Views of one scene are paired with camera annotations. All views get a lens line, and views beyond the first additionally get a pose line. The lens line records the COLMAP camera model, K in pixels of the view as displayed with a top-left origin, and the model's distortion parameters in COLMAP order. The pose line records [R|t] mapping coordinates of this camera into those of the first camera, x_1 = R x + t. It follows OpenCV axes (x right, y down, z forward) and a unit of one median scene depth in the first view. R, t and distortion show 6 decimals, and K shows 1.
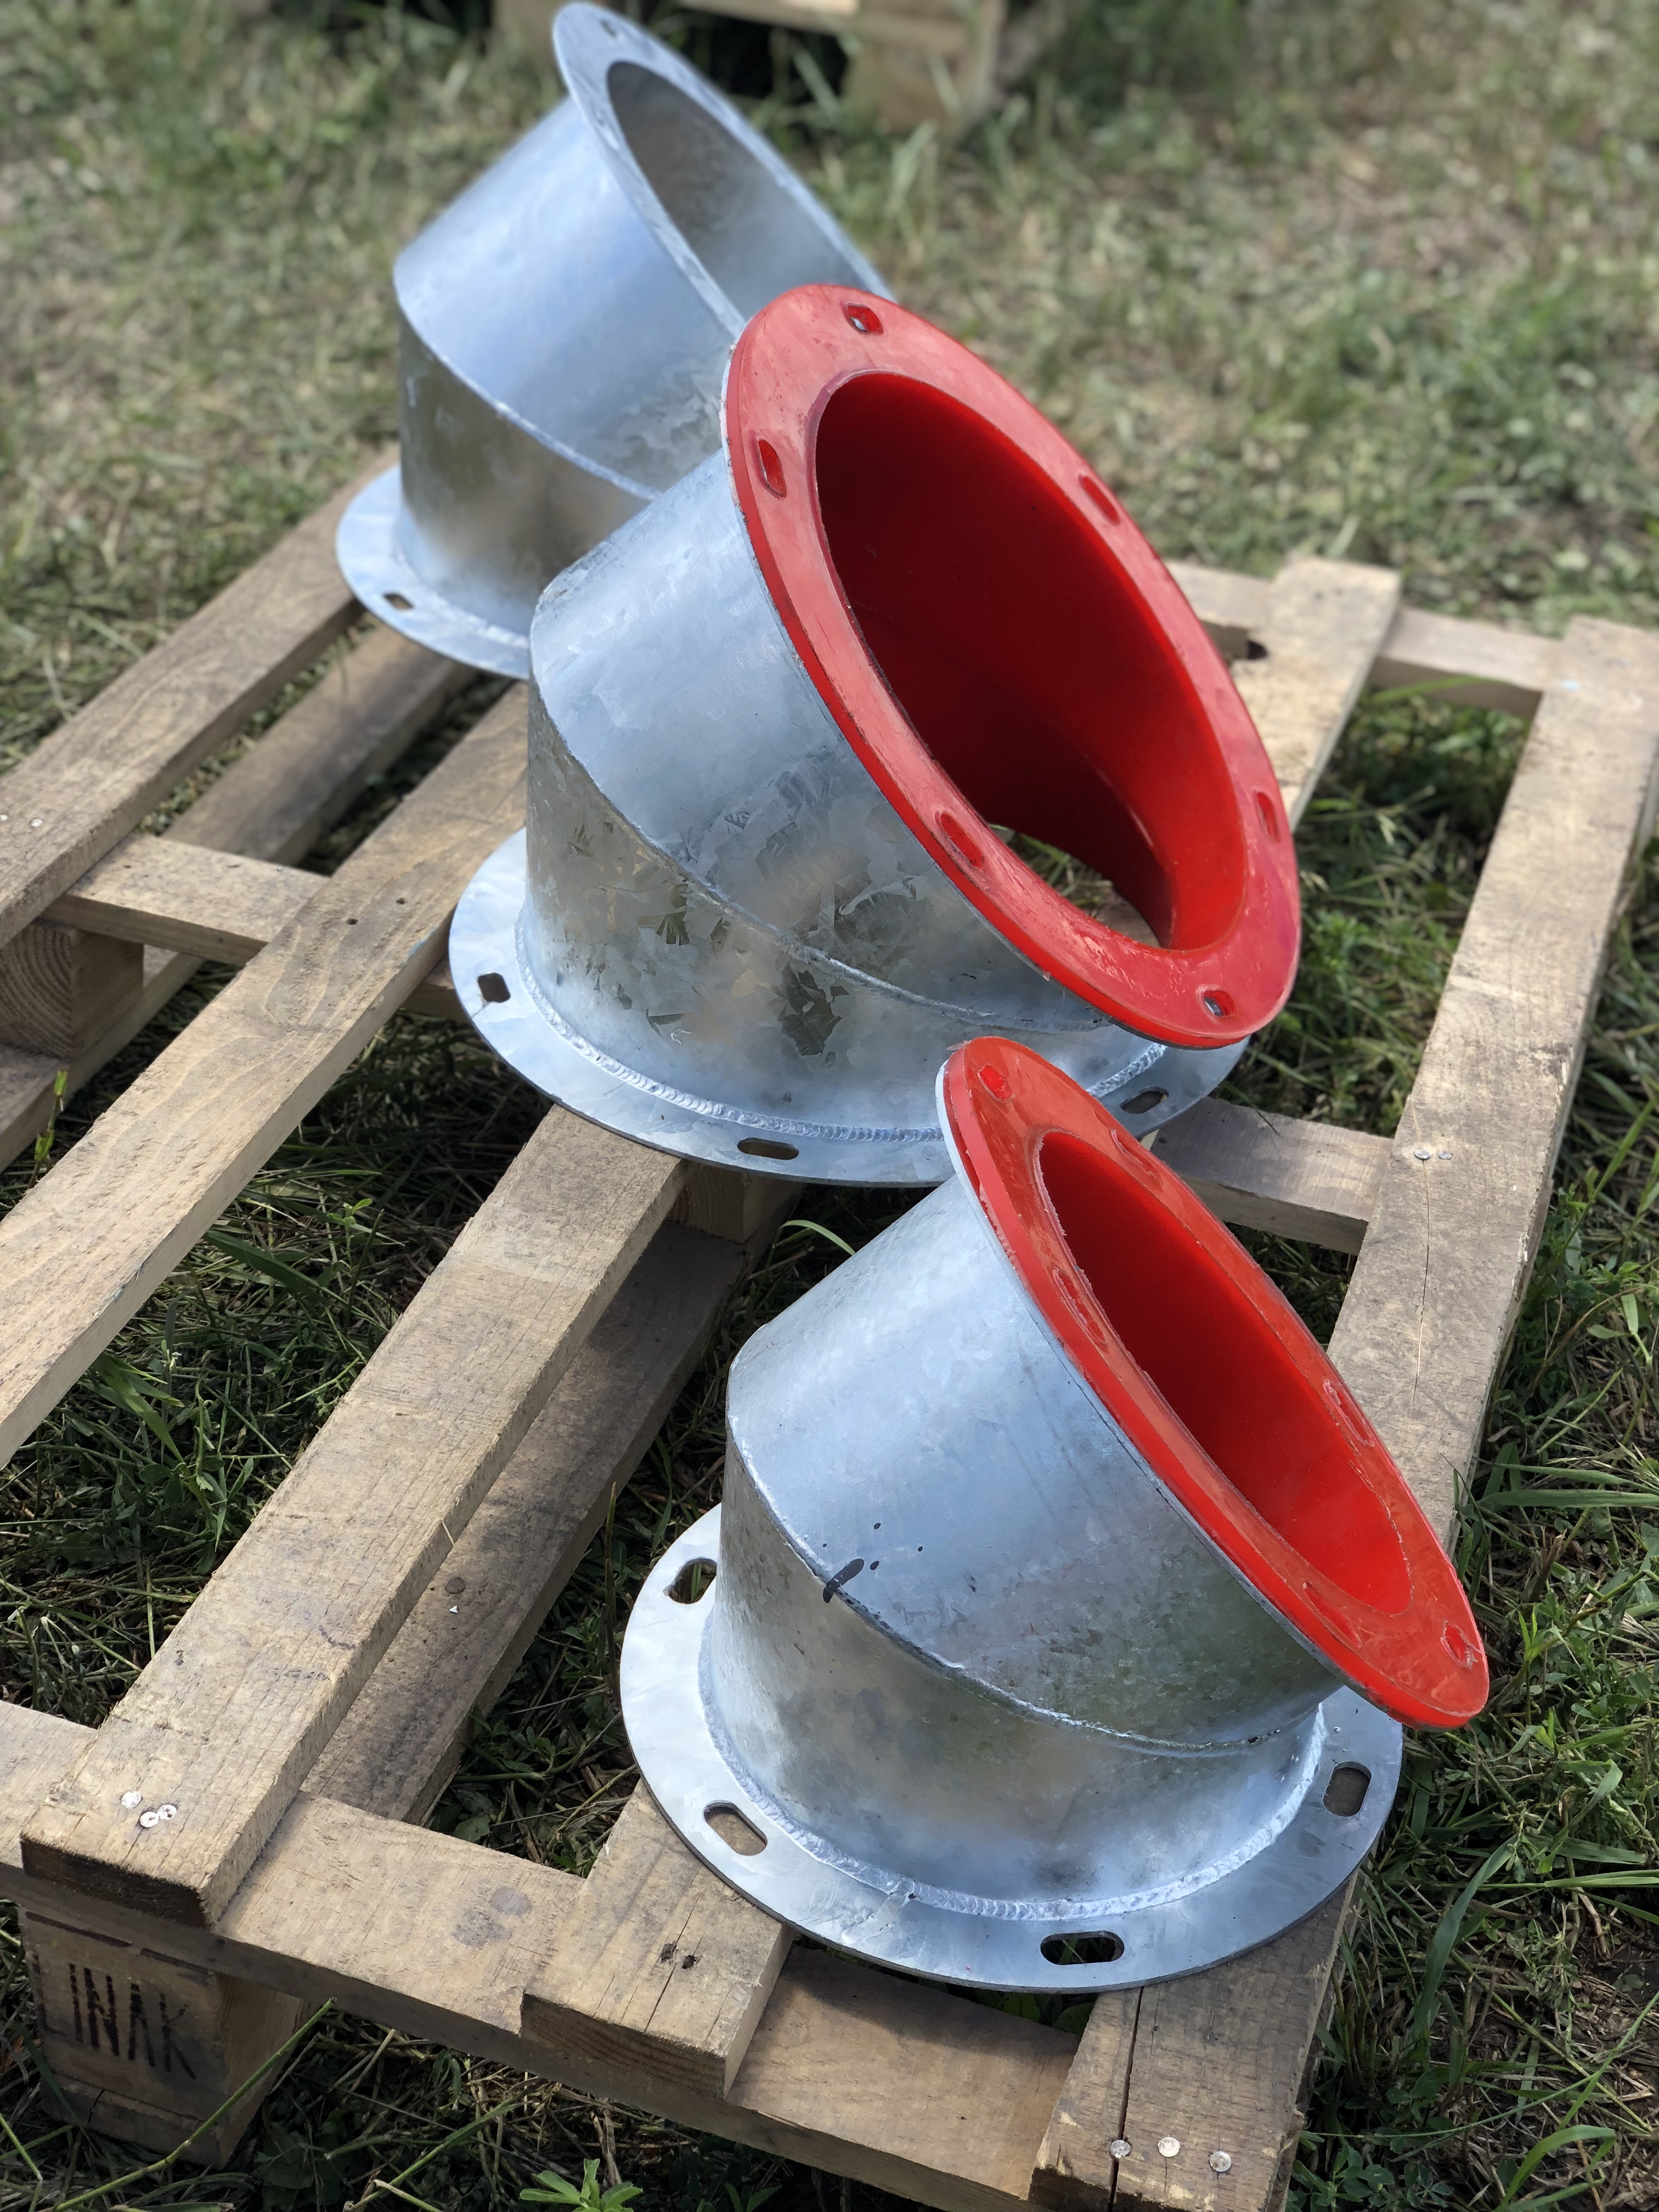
lens RADIAL K [[3246.8, 0, 828.7], [0, 3246.8, 1052.9], [0, 0, 1]] dist [0.021690, -0.237760]
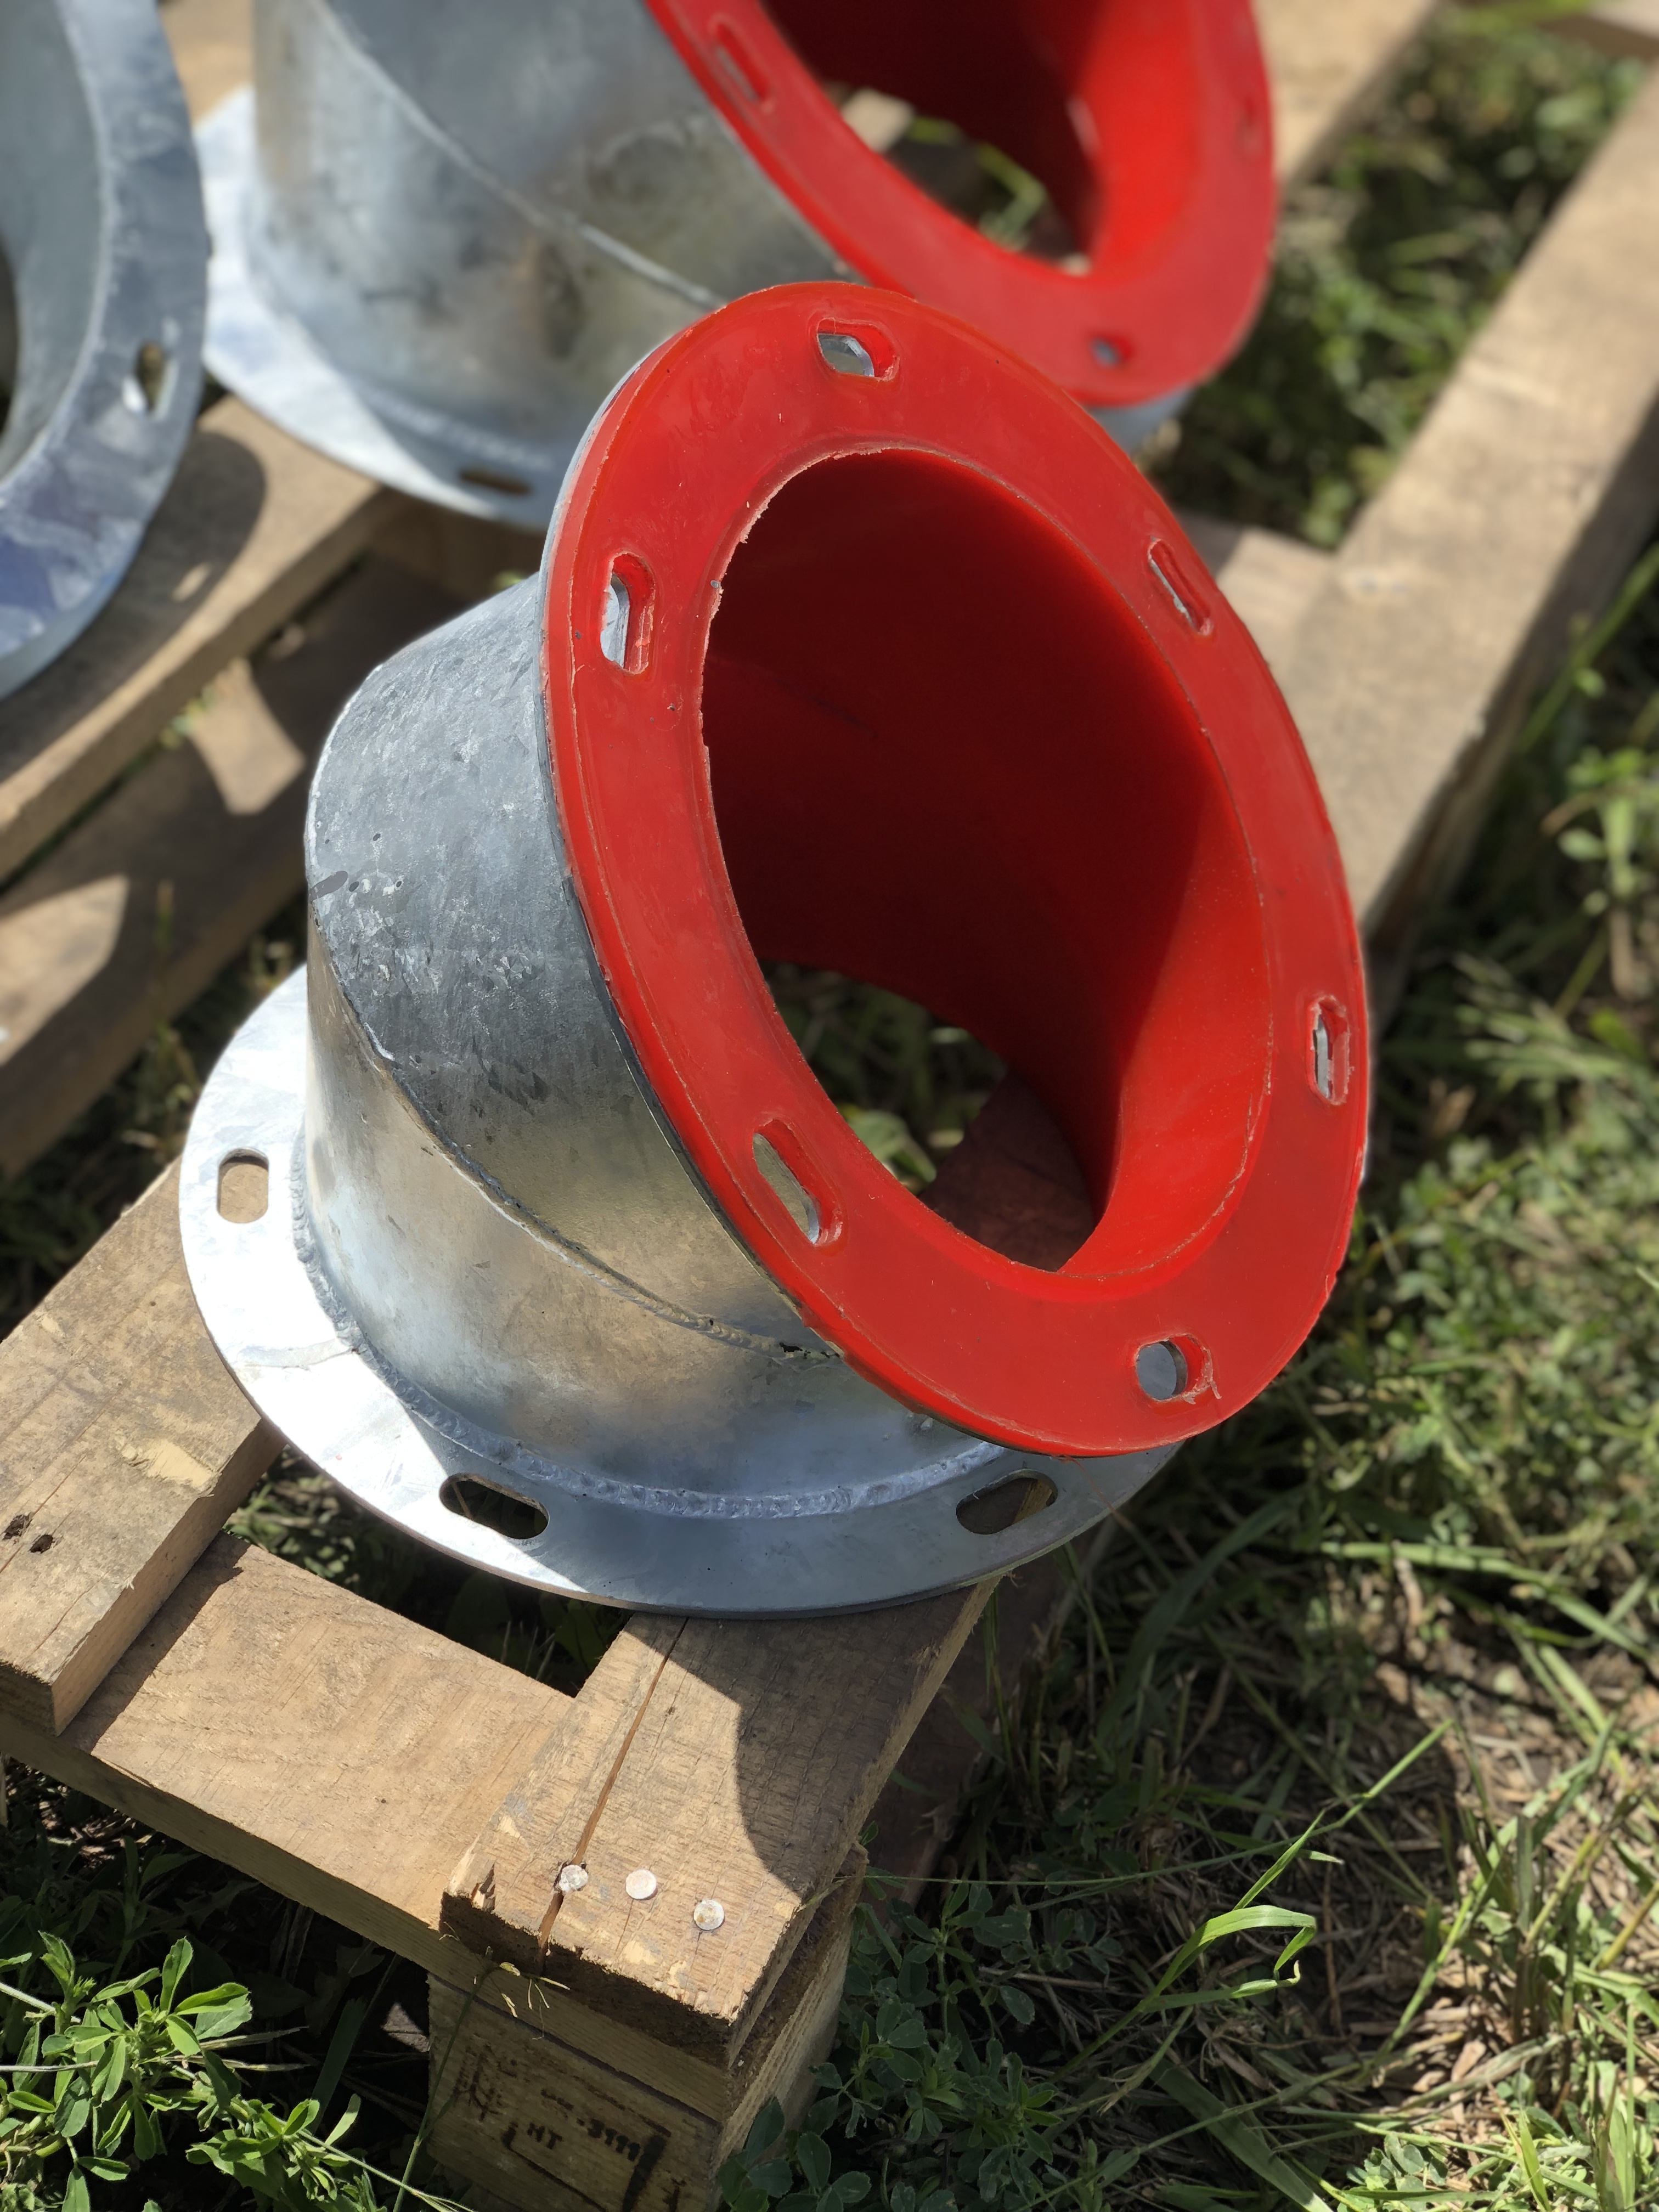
lens RADIAL K [[3228.4, 0, 822.5], [0, 3228.4, 1102.8], [0, 0, 1]] dist [0.038305, -0.123653]
pose [[0.992114, 0.110917, -0.058379, 0.137866], [-0.099104, 0.979312, 0.176426, 0.035723], [0.076740, -0.169249, 0.982581, 0.283479]]
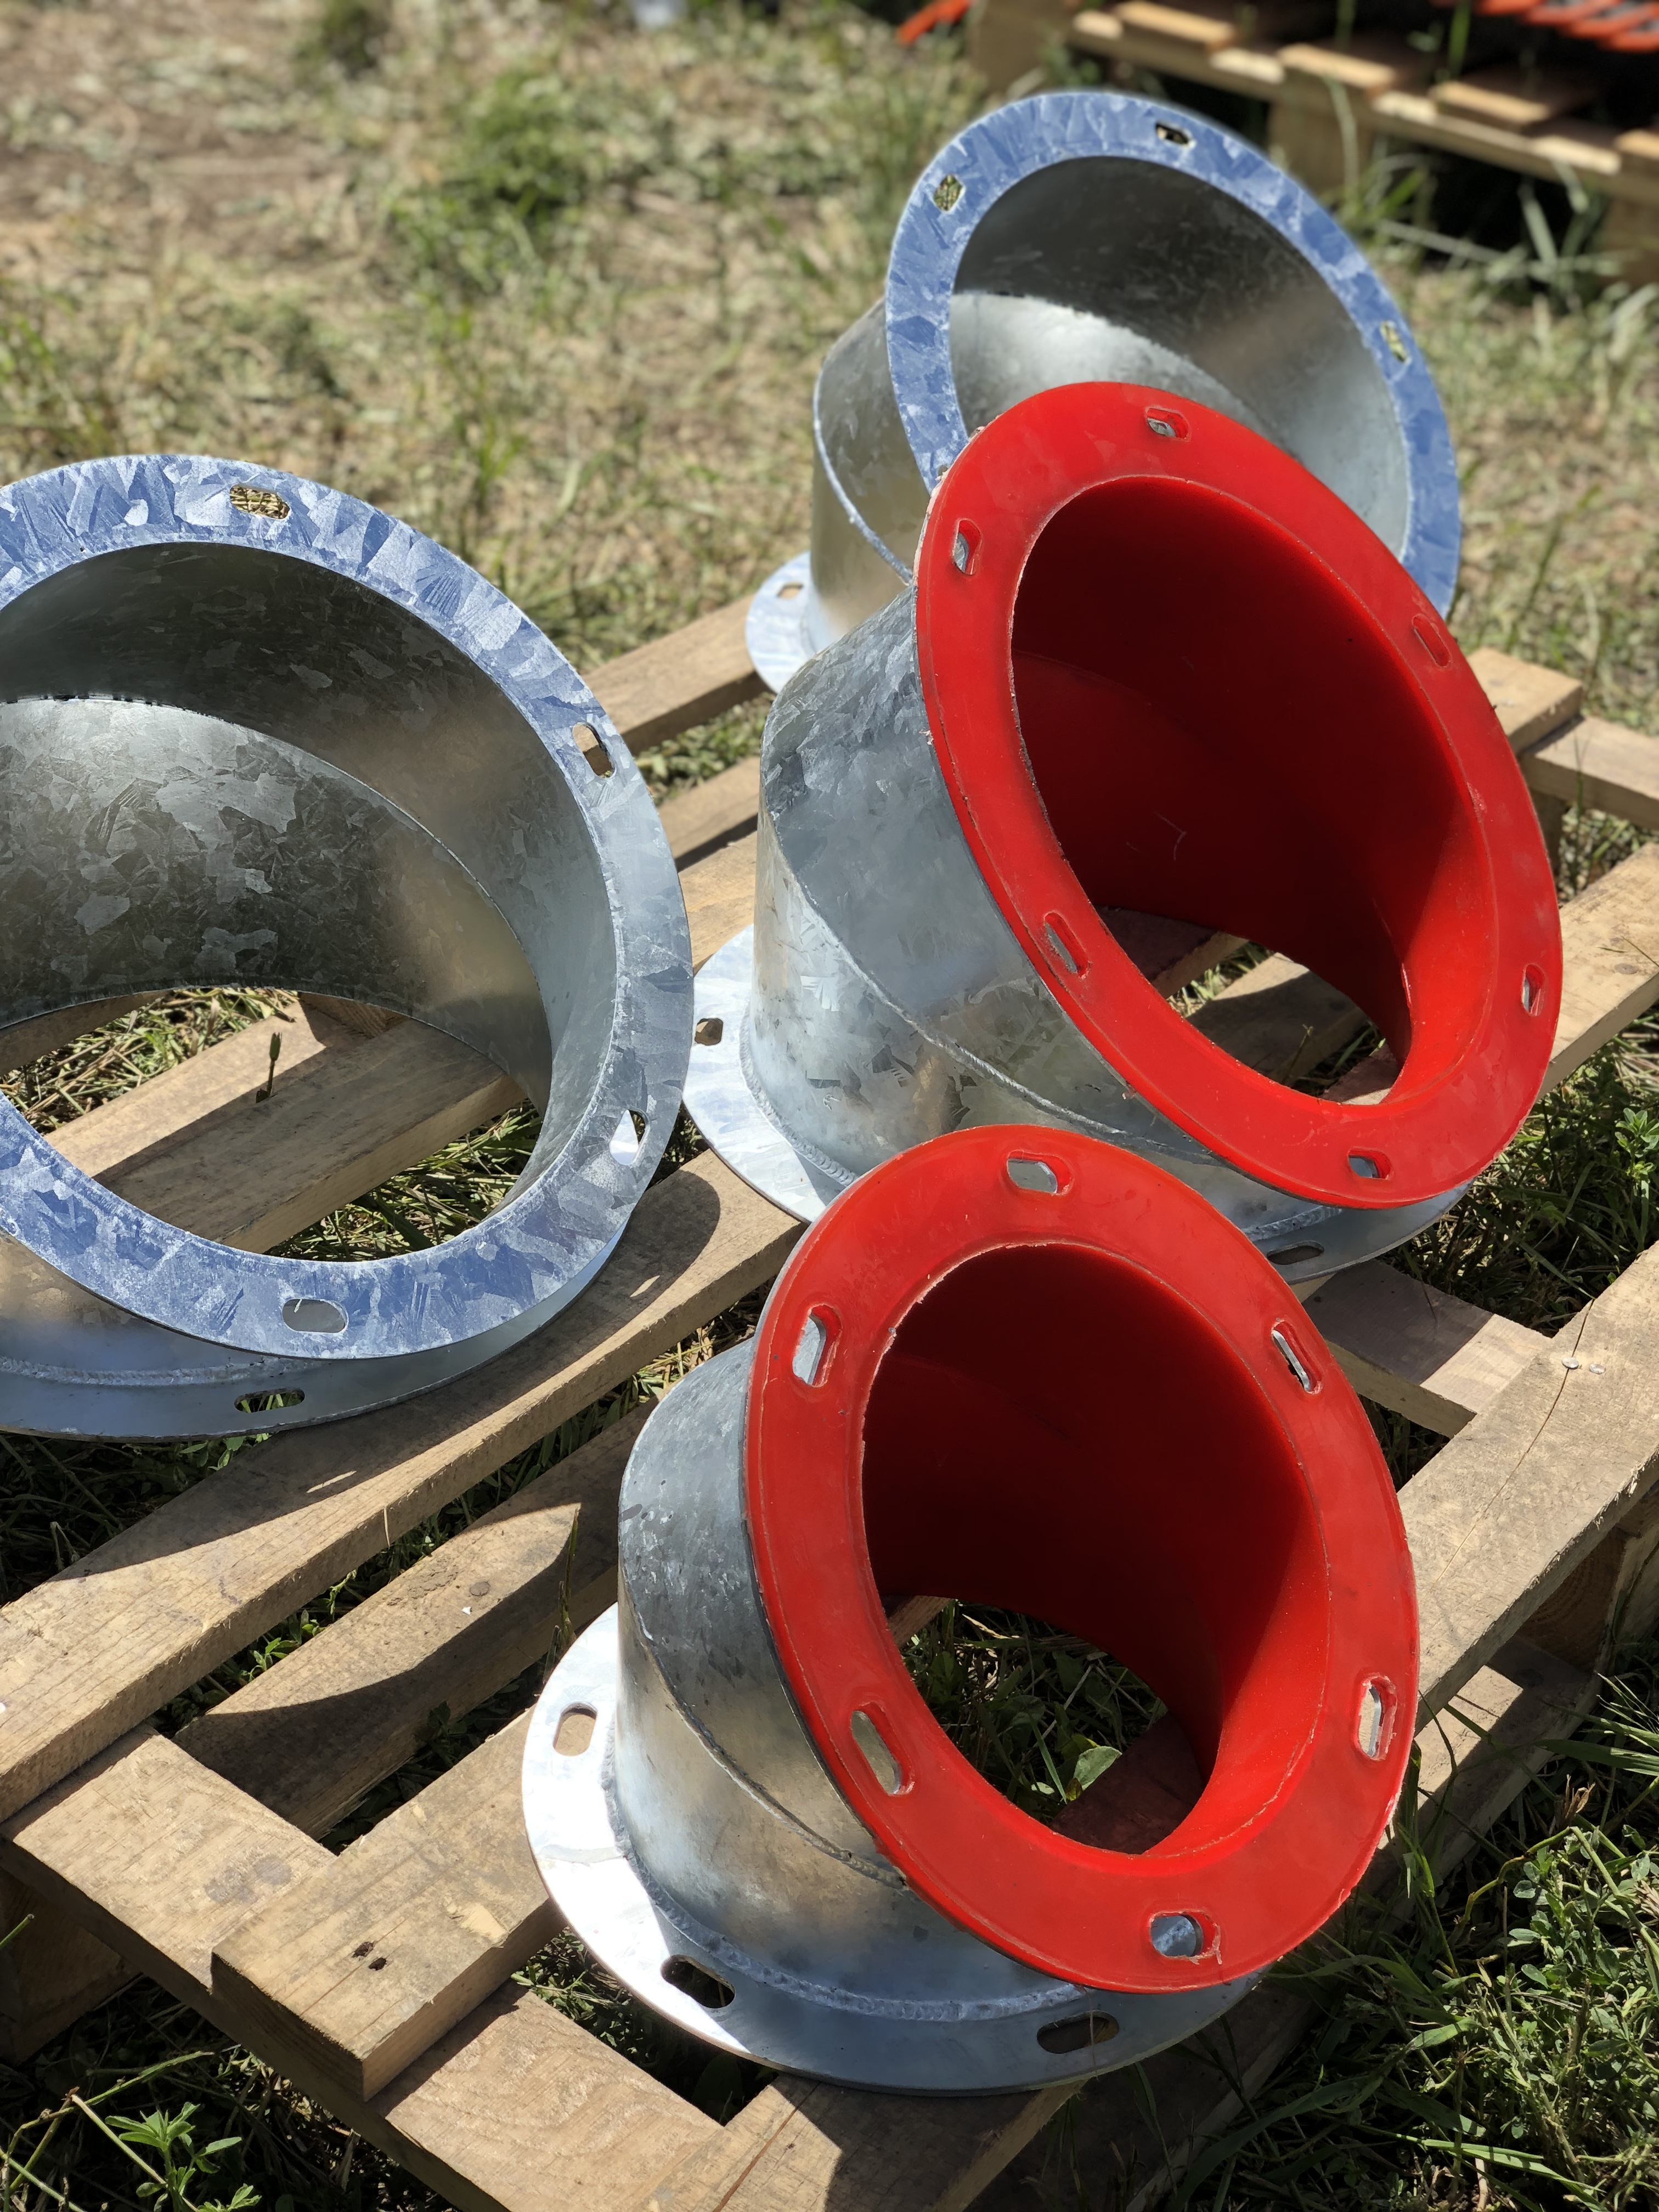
lens RADIAL K [[3228.4, 0, 822.5], [0, 3228.4, 1102.8], [0, 0, 1]] dist [0.038305, -0.123653]
pose [[0.939900, 0.164113, -0.299424, 0.297198], [-0.172289, 0.985046, -0.000921, -0.004908], [0.294795, 0.052453, 0.954120, 0.060460]]
